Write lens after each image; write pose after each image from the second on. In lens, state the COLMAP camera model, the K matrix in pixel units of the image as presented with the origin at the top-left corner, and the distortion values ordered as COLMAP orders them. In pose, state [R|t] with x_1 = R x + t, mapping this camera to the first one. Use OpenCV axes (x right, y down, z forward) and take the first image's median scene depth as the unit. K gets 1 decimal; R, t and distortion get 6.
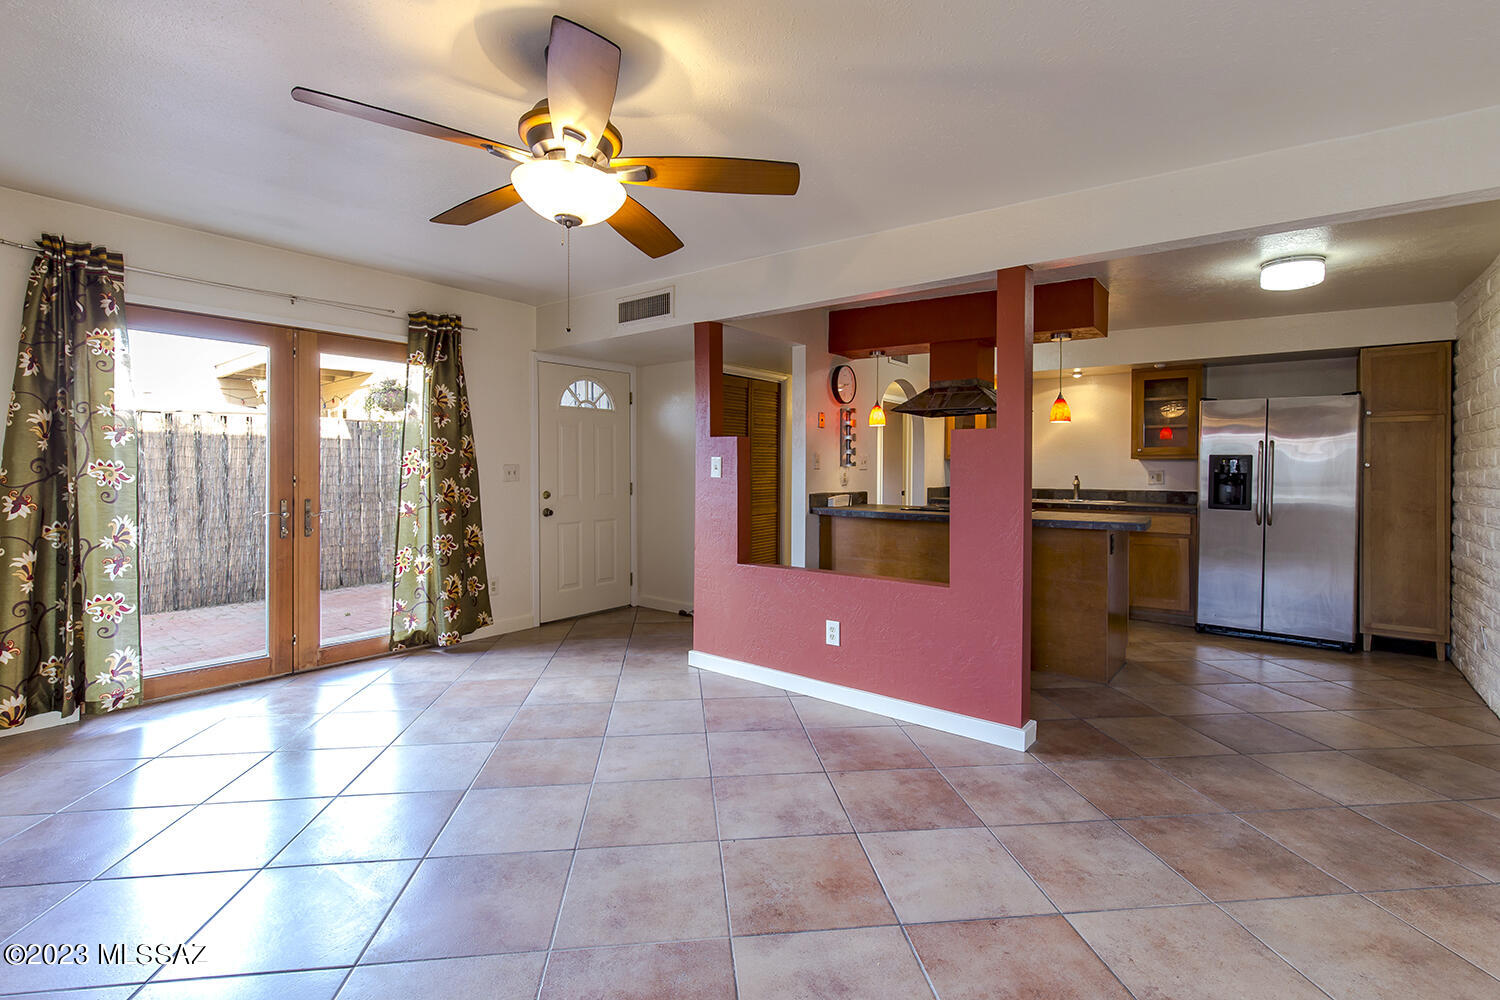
lens RADIAL K [[681.8, 0, 746.5], [0, 681.8, 470.7], [0, 0, 1]] dist [0.010271, -0.003433]
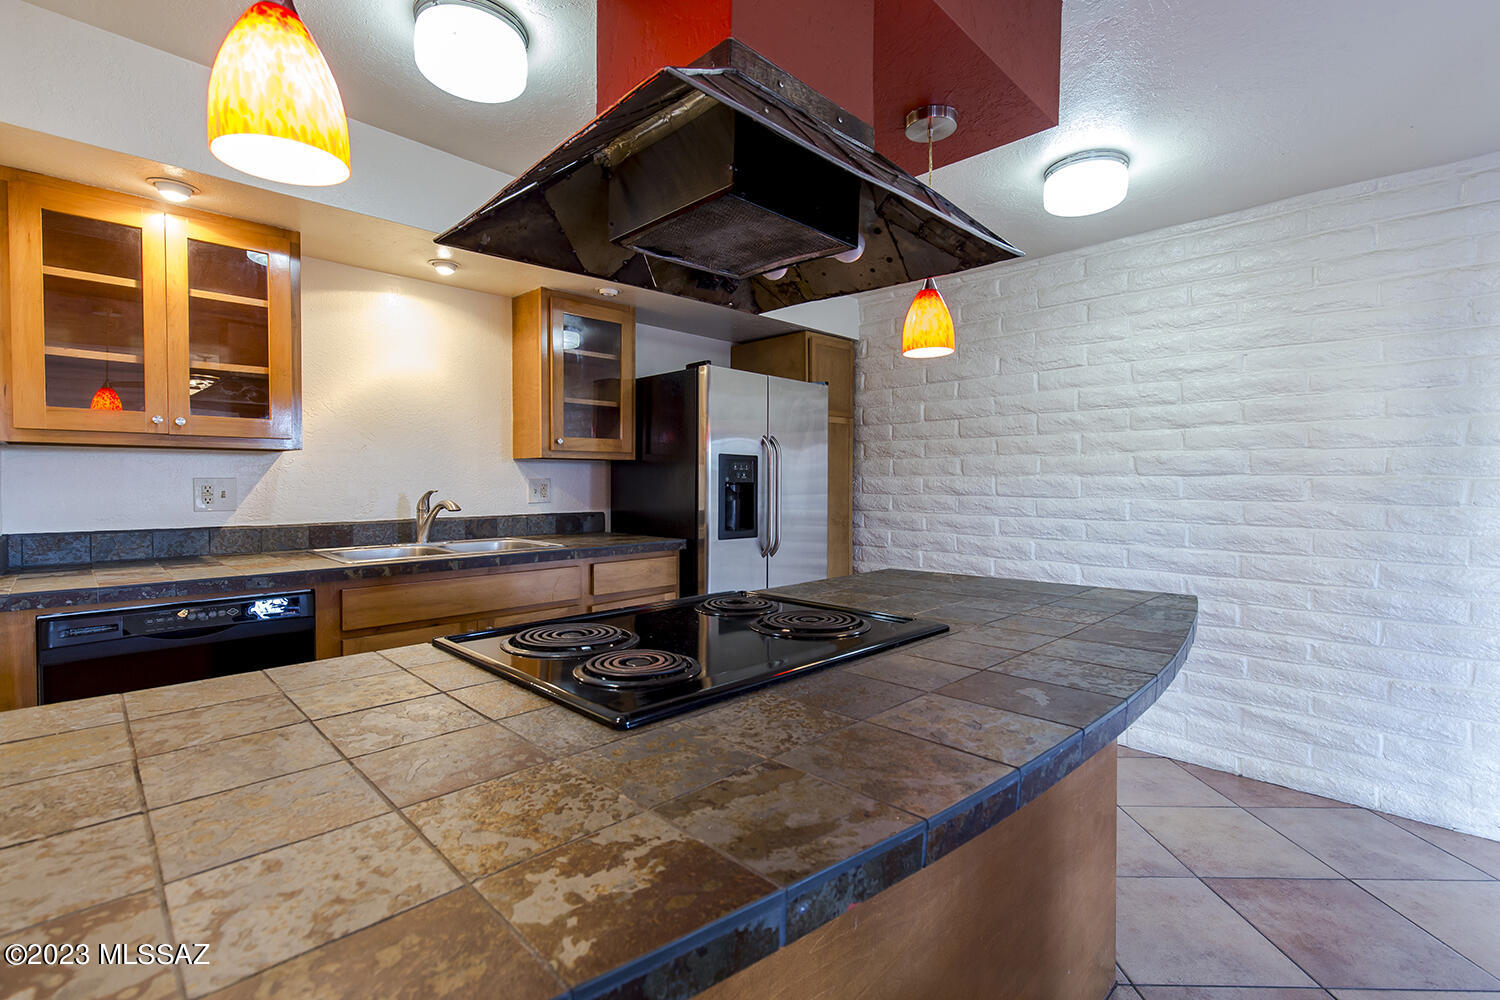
lens RADIAL K [[681.8, 0, 749.2], [0, 681.8, 491.7], [0, 0, 1]] dist [0.010271, -0.003433]
pose [[0.110794, -0.026149, 0.993499, 0.071460], [0.001596, 0.999657, 0.026133, -0.005045], [-0.993842, -0.001310, 0.110798, 1.010531]]
